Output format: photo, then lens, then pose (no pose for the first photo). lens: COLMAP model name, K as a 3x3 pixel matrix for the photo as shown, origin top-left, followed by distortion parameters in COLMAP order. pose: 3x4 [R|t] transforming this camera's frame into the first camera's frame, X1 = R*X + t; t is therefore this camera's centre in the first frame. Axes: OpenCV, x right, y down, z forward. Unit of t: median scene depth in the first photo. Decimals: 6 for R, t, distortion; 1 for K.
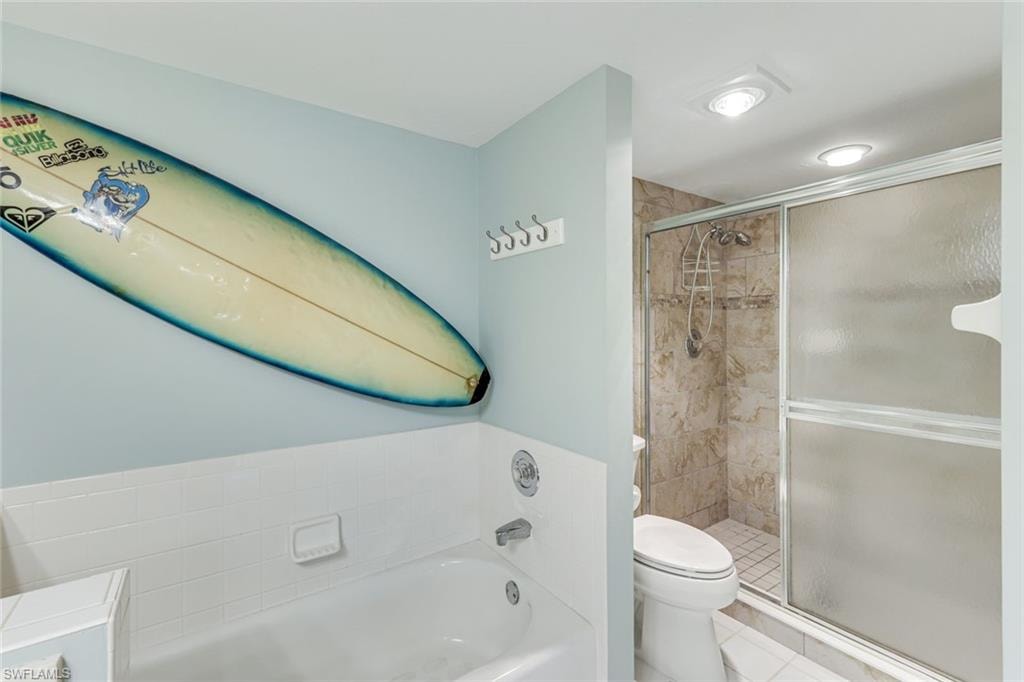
lens RADIAL K [[452.2, 0, 513.5], [0, 452.2, 331.1], [0, 0, 1]] dist [0.002872, -0.000460]
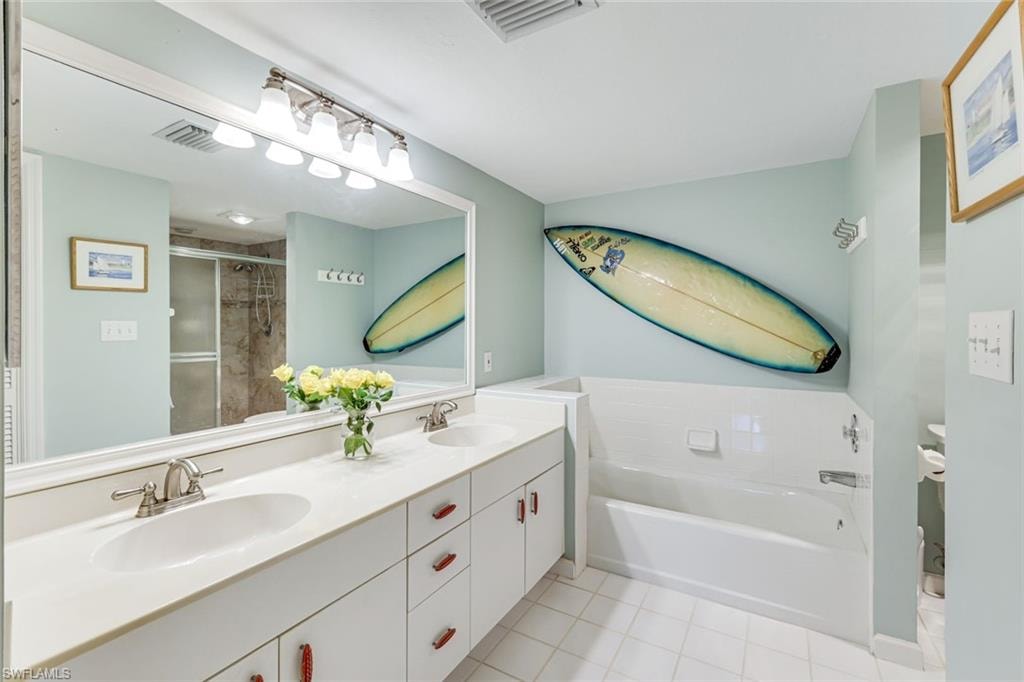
lens RADIAL K [[452.2, 0, 511.1], [0, 452.2, 332.9], [0, 0, 1]] dist [0.002872, -0.000460]
pose [[0.408777, 0.016316, -0.912488, 0.790673], [-0.004915, 0.999865, 0.015677, 0.041037], [0.912621, -0.001923, 0.408802, -0.322466]]
